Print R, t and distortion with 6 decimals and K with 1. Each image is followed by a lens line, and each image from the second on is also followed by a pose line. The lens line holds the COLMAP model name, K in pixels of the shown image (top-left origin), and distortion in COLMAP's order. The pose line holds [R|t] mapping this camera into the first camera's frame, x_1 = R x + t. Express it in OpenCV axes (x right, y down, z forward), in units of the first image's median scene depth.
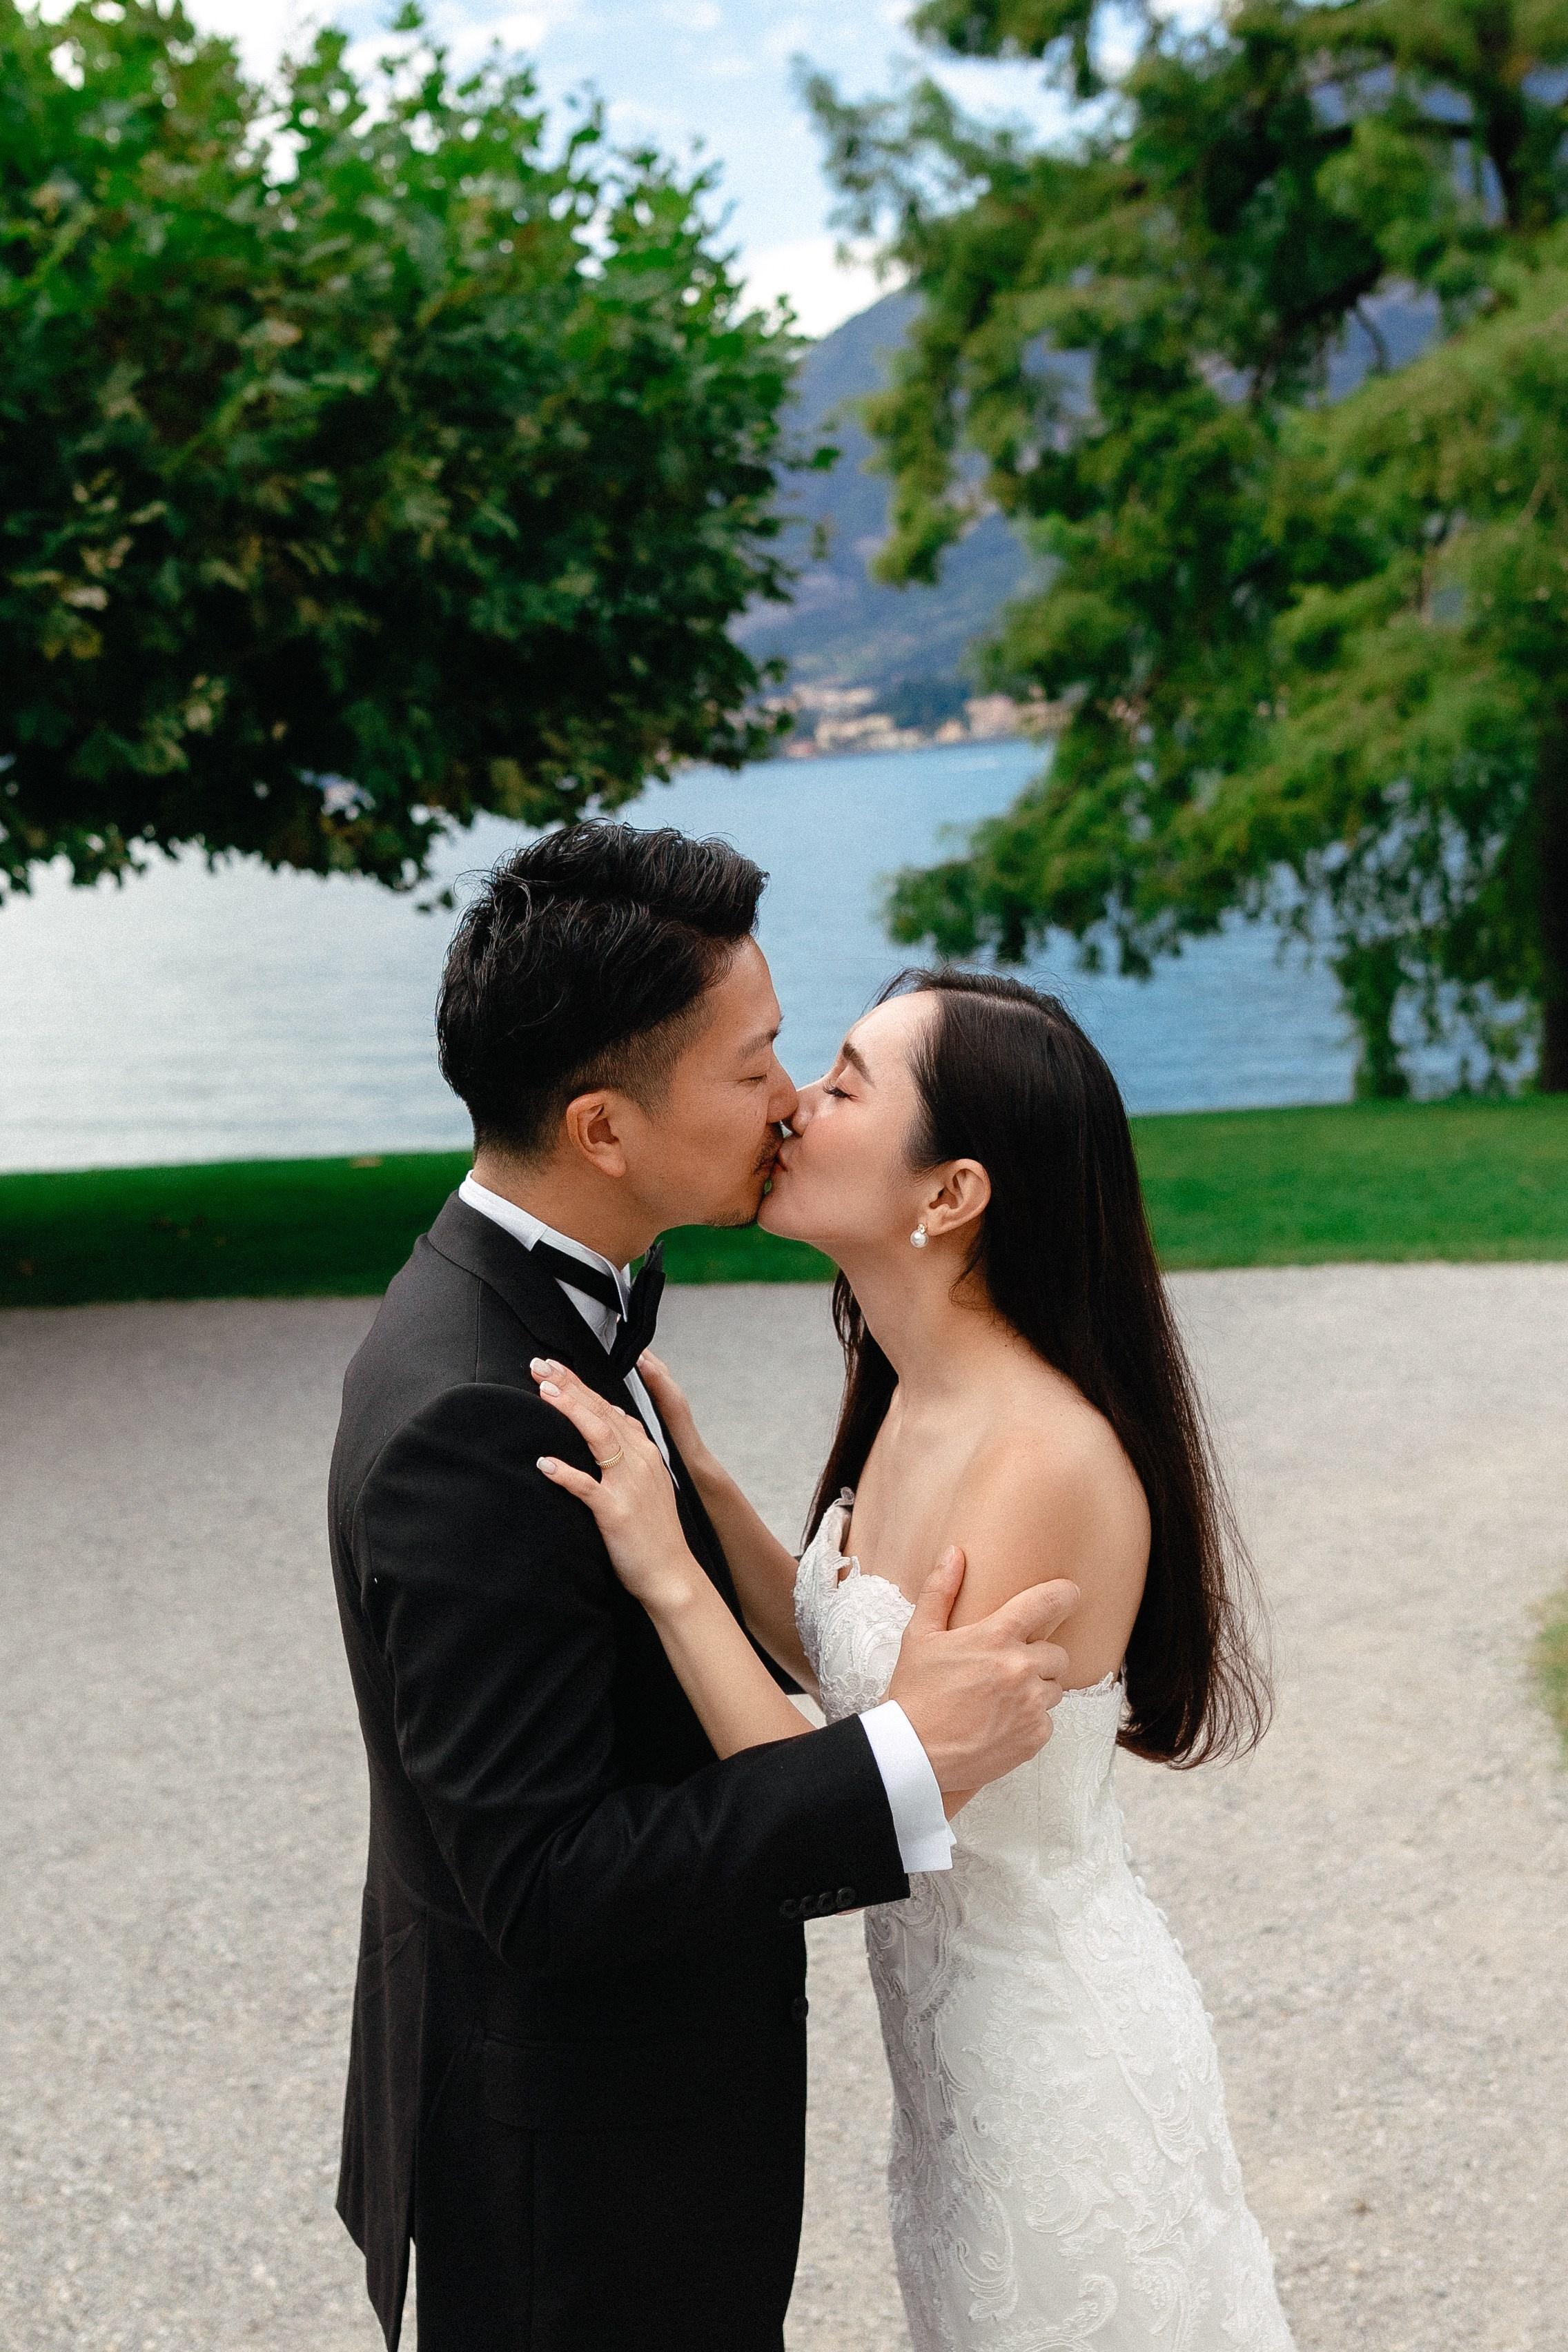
lens RADIAL K [[2854.9, 0, 784.0], [0, 2854.9, 1176.0], [0, 0, 1]] dist [-0.025253, -0.008263]
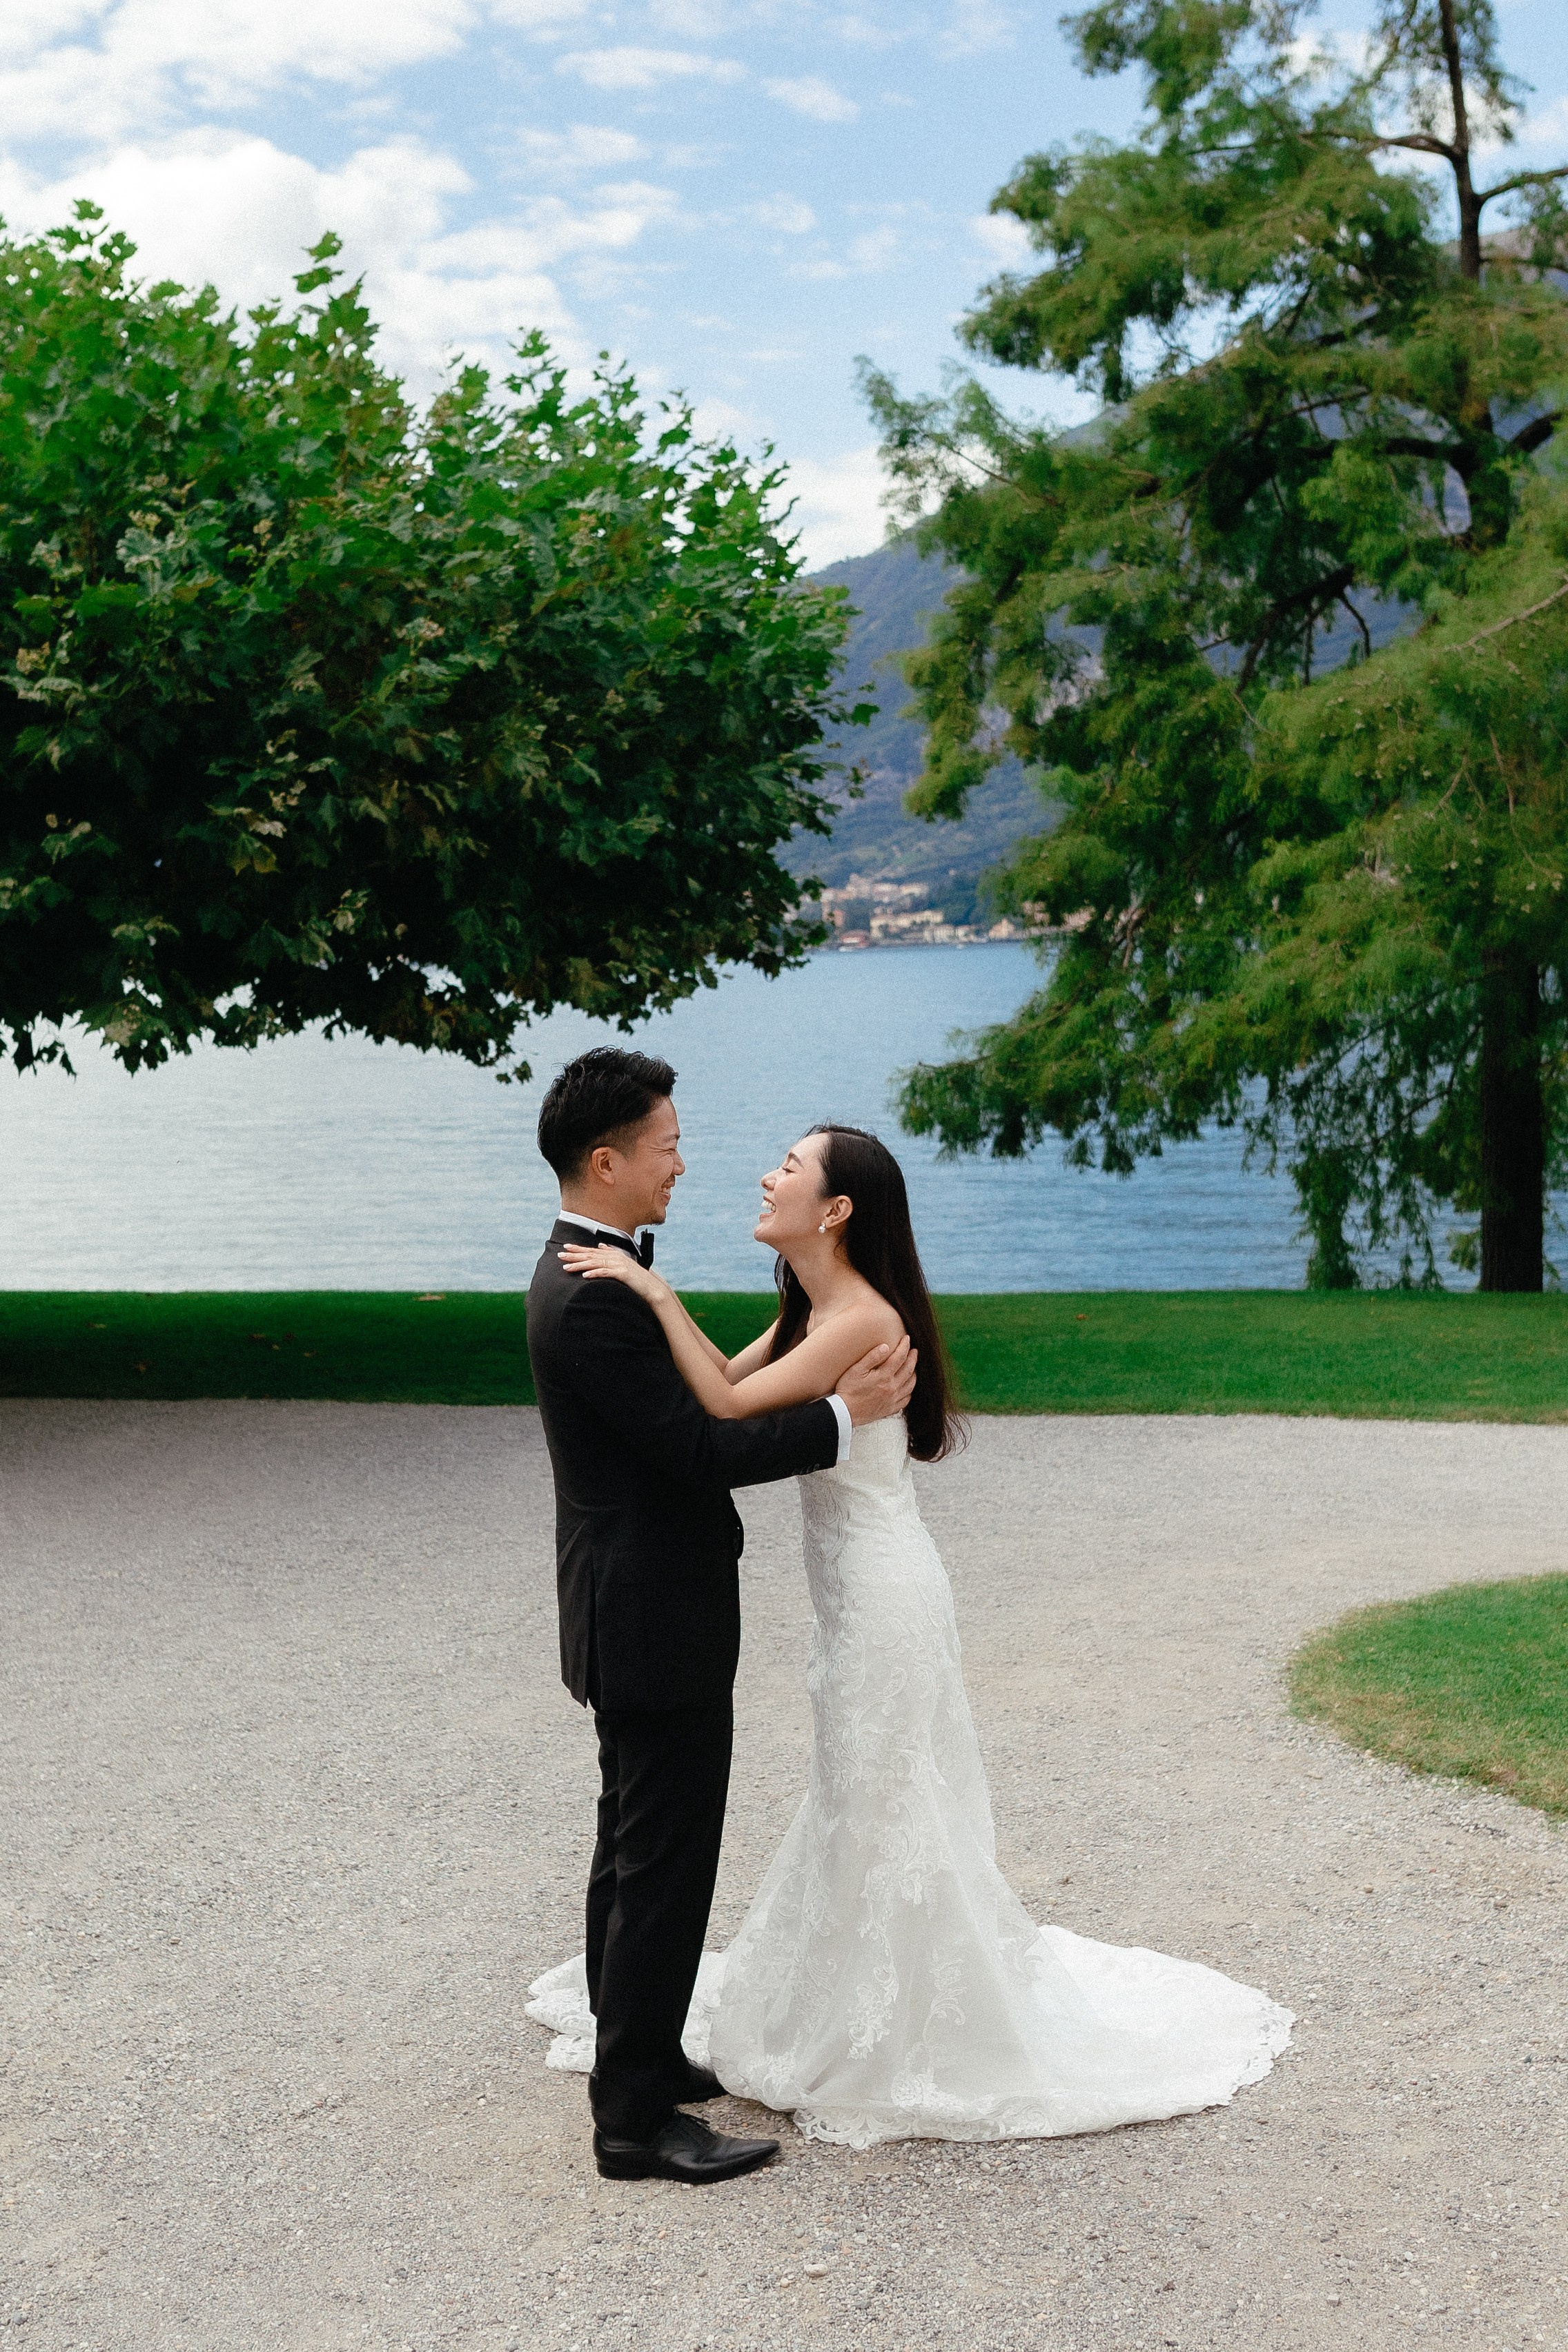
lens RADIAL K [[2854.9, 0, 784.0], [0, 2854.9, 1176.0], [0, 0, 1]] dist [-0.025253, -0.008263]
pose [[0.998523, 0.052438, -0.014233, 0.008248], [-0.053245, 0.996526, -0.064032, 0.013511], [0.010826, 0.064696, 0.997846, -0.151752]]
